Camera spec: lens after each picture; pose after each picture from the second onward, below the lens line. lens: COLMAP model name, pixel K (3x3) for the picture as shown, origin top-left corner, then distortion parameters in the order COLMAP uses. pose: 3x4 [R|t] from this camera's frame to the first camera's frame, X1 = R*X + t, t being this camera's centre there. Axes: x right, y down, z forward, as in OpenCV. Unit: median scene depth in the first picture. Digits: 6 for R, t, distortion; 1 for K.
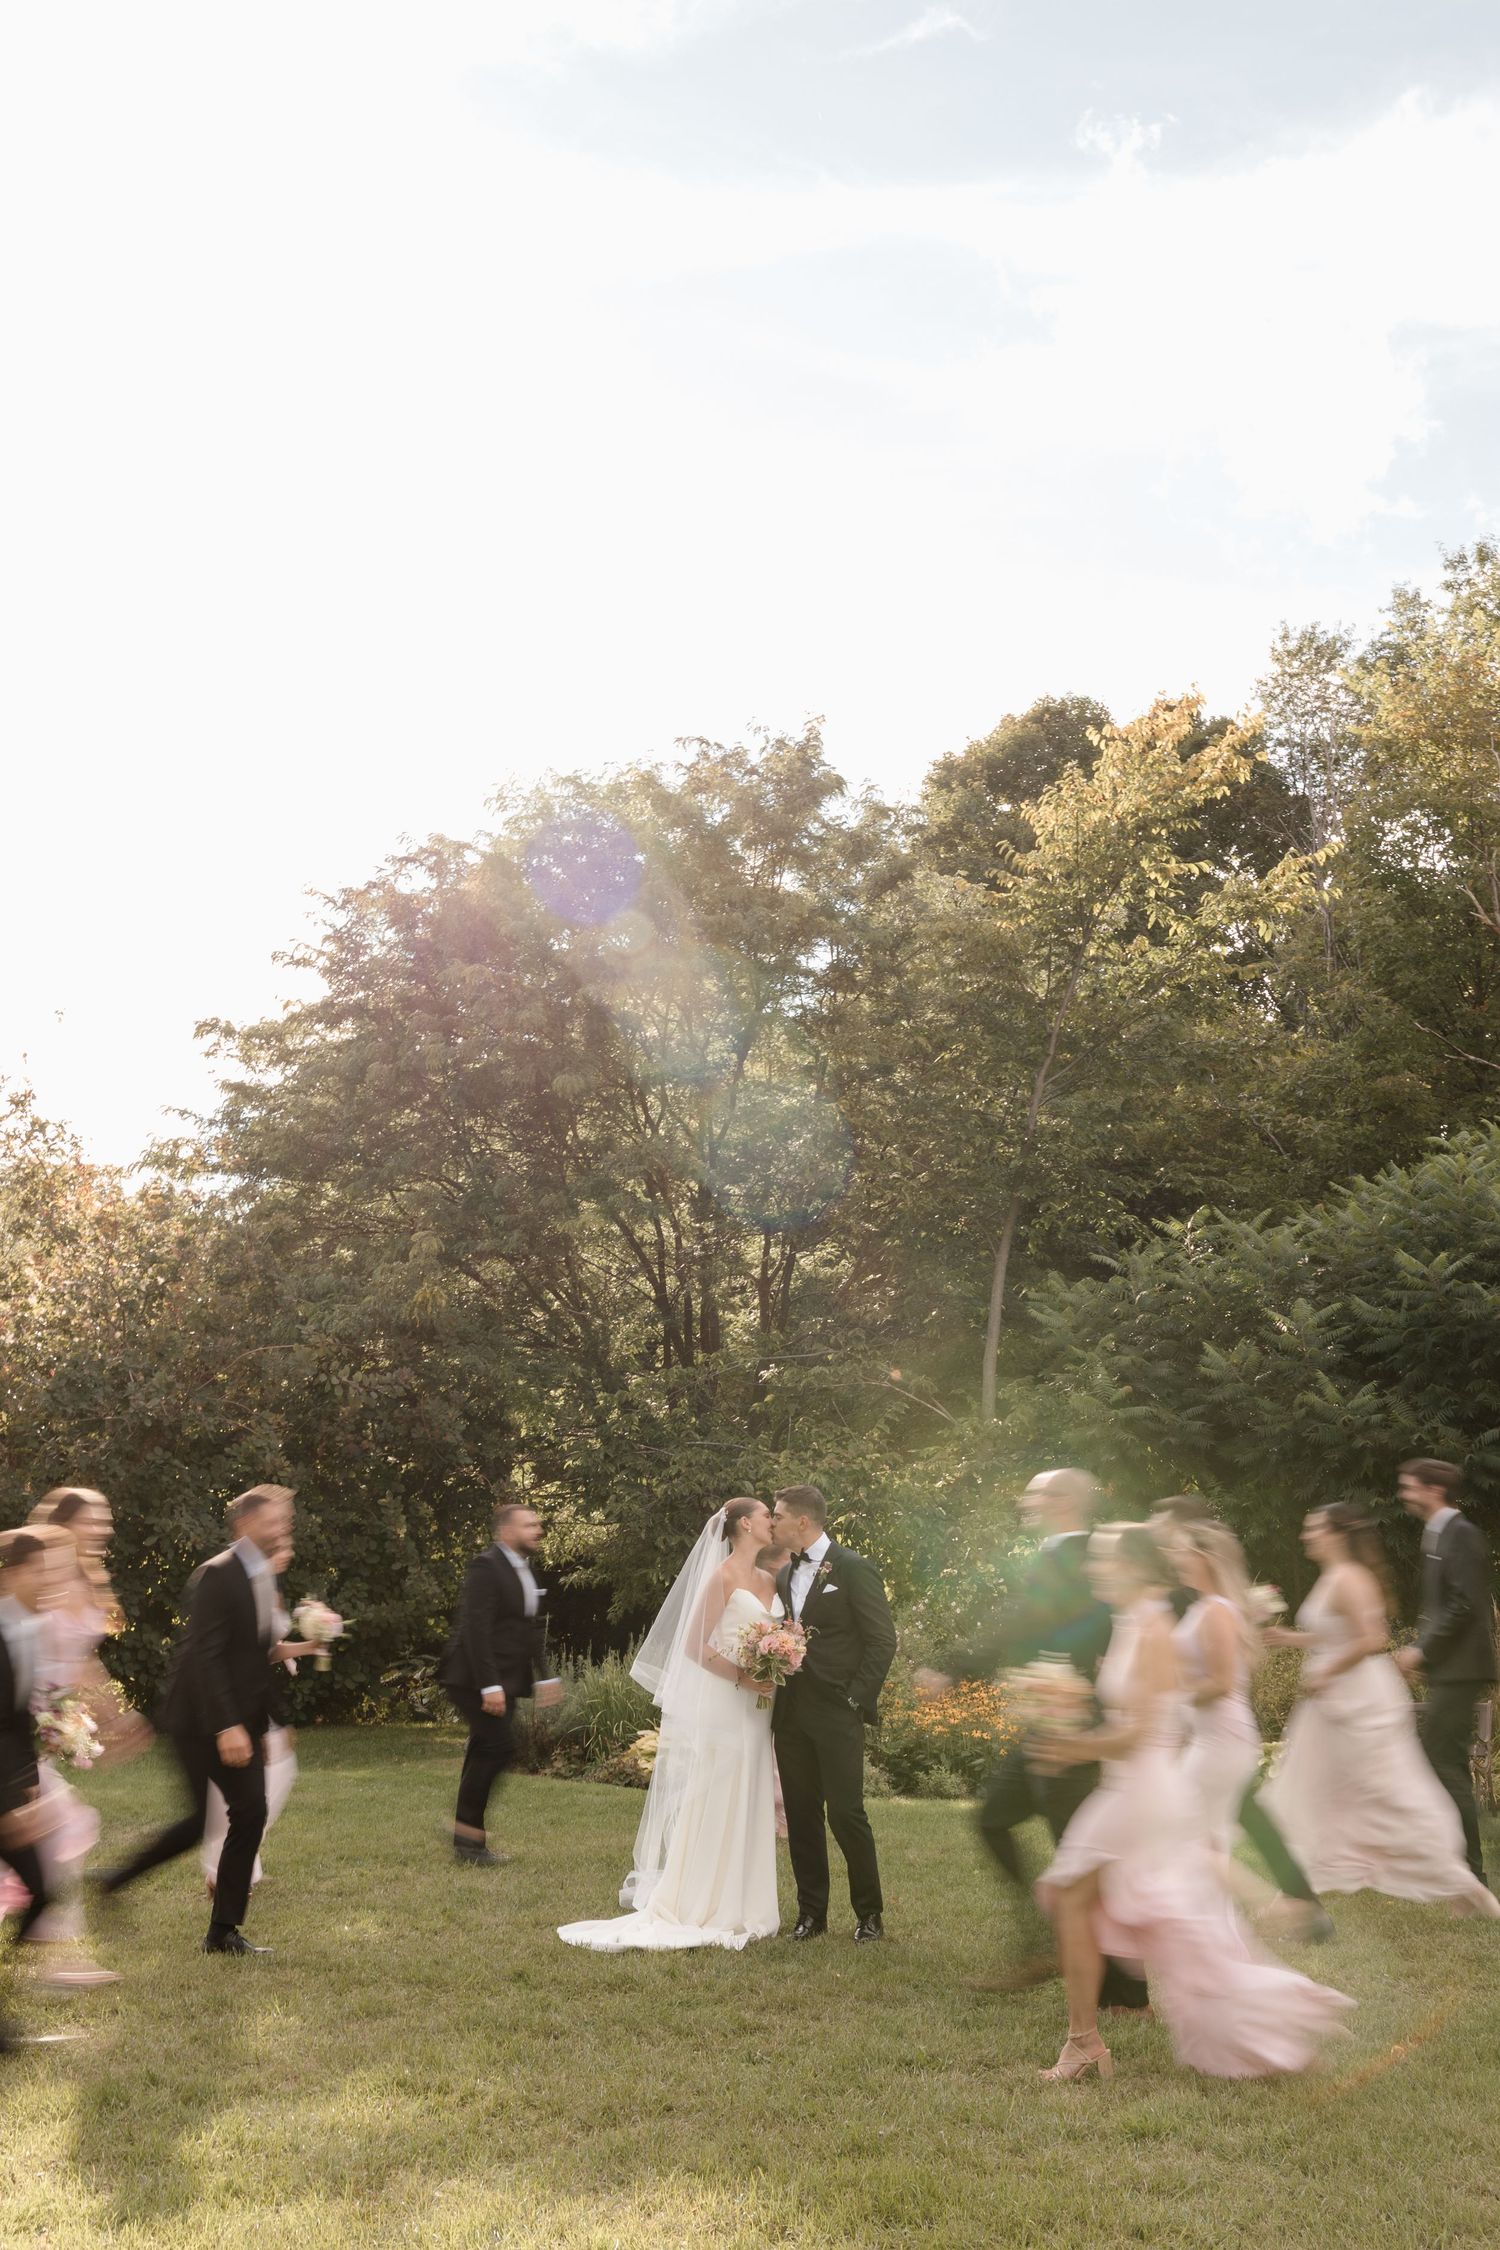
lens RADIAL K [[2739.6, 0, 750.0], [0, 2739.6, 1125.0], [0, 0, 1]] dist [0.020172, -0.016217]
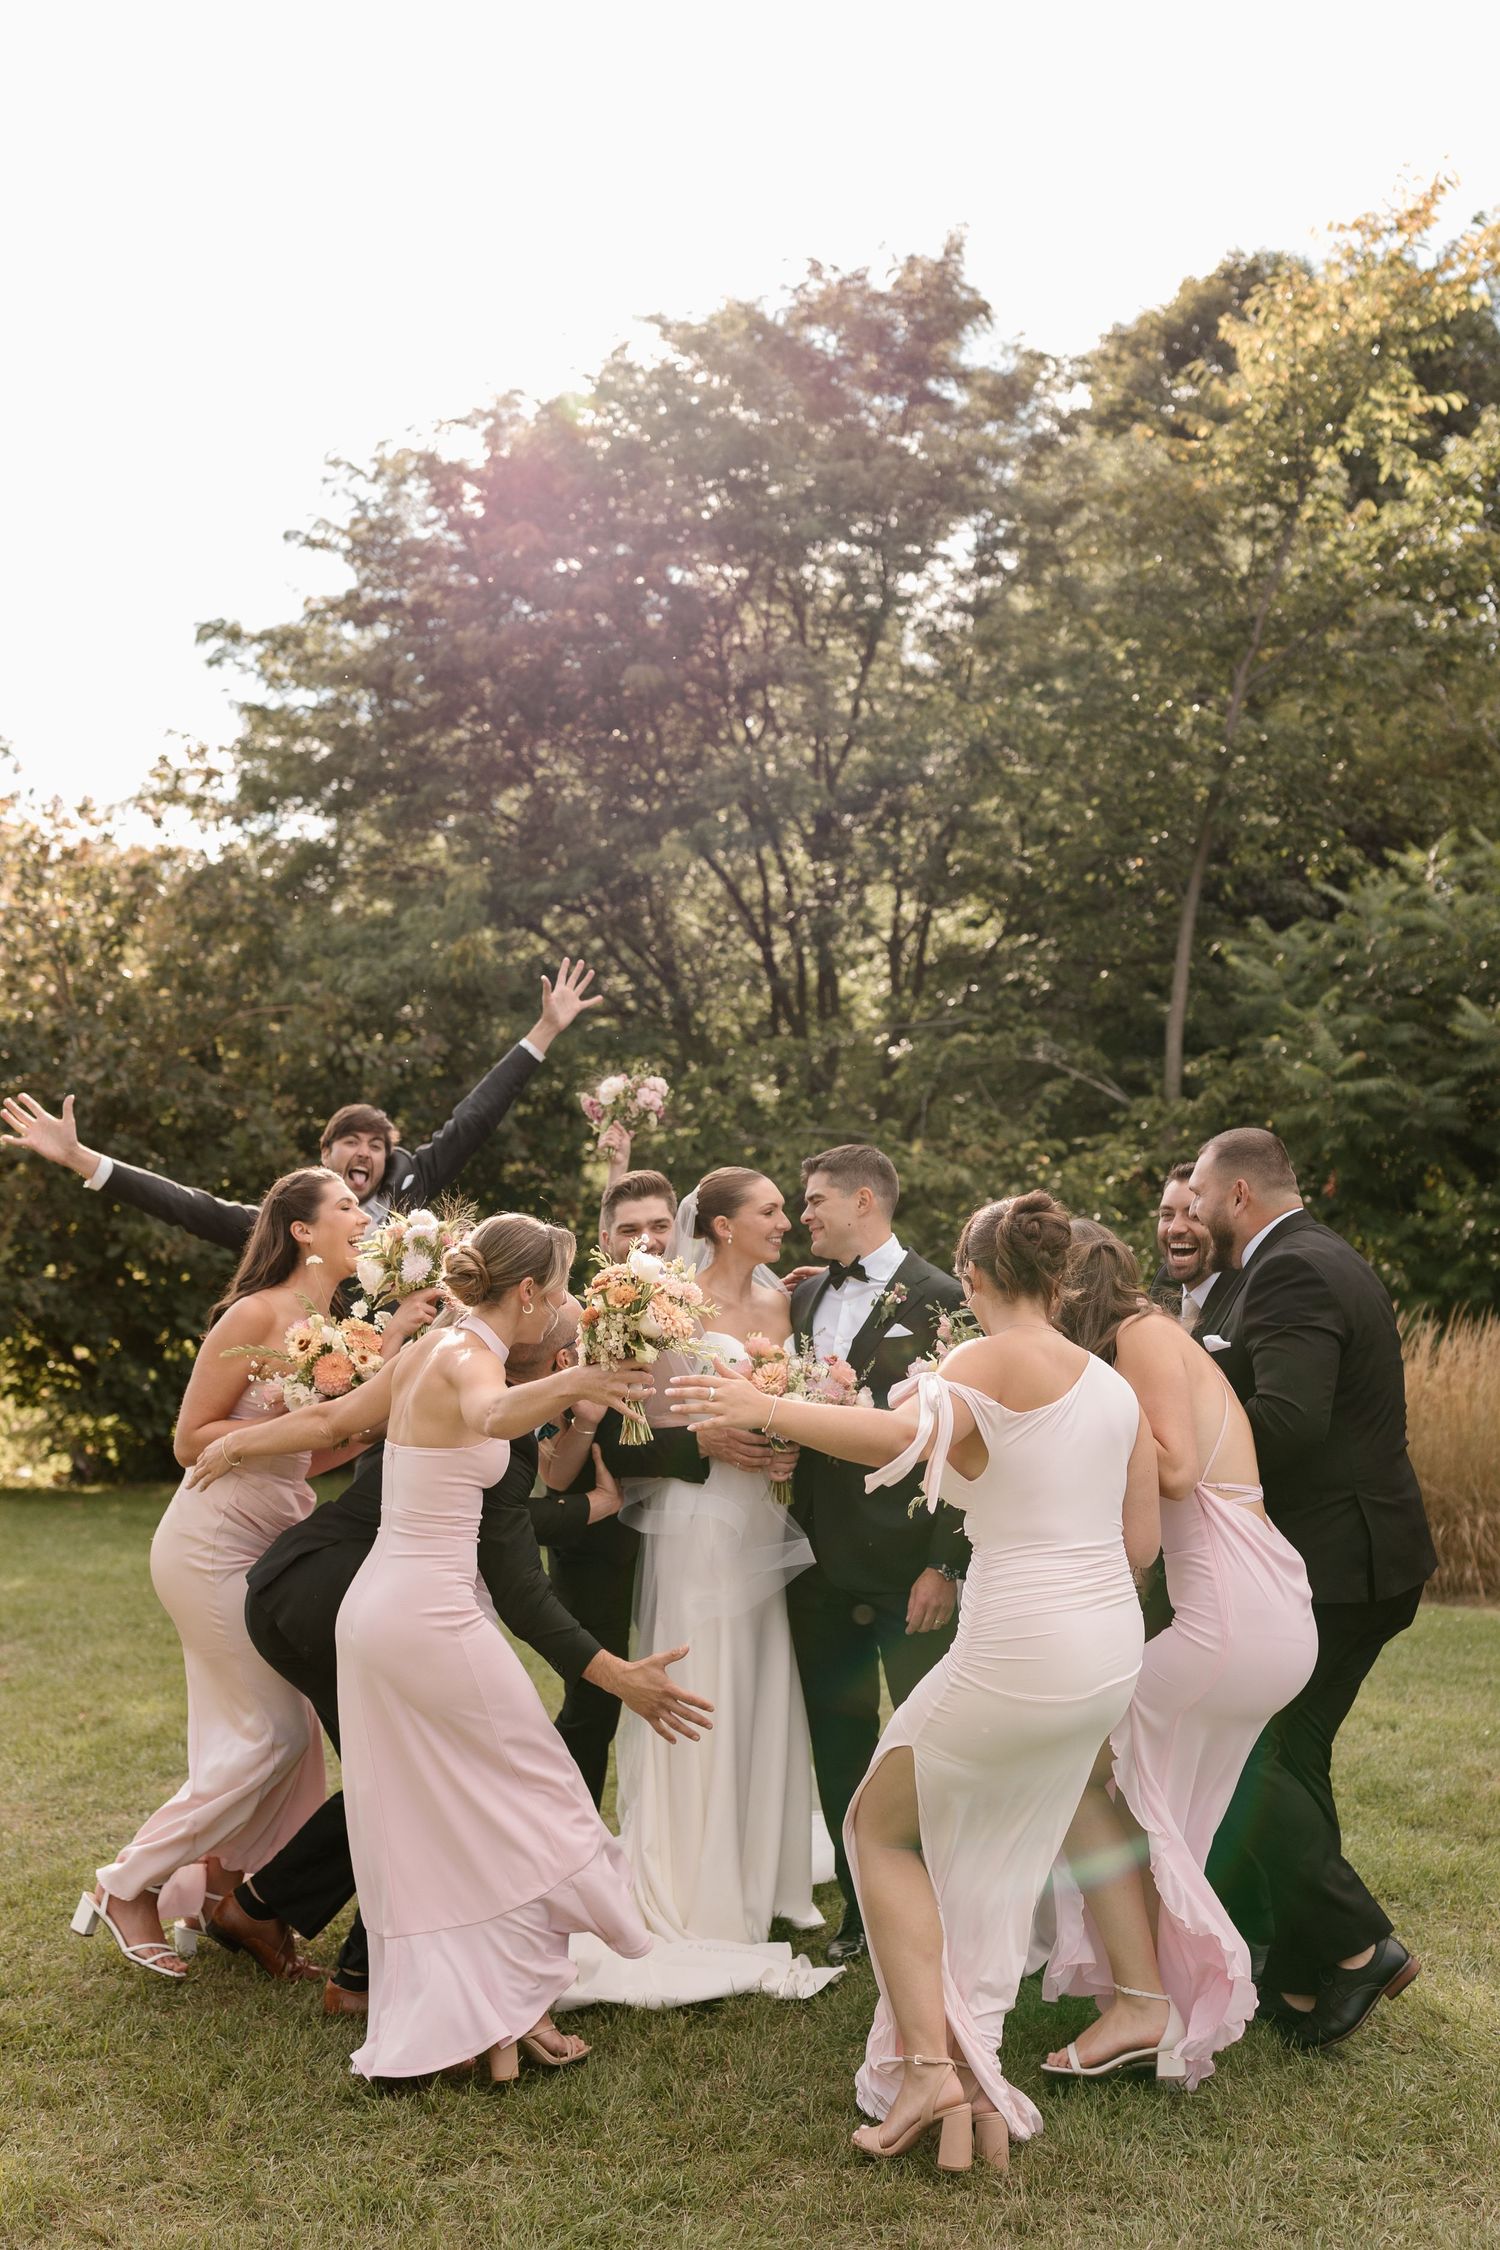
lens RADIAL K [[2739.6, 0, 750.0], [0, 2739.6, 1125.0], [0, 0, 1]] dist [0.020172, -0.016217]
pose [[0.998570, -0.003096, -0.053363, 0.006293], [0.008627, 0.994567, 0.103742, 0.029849], [0.052752, -0.104054, 0.993172, 0.195296]]
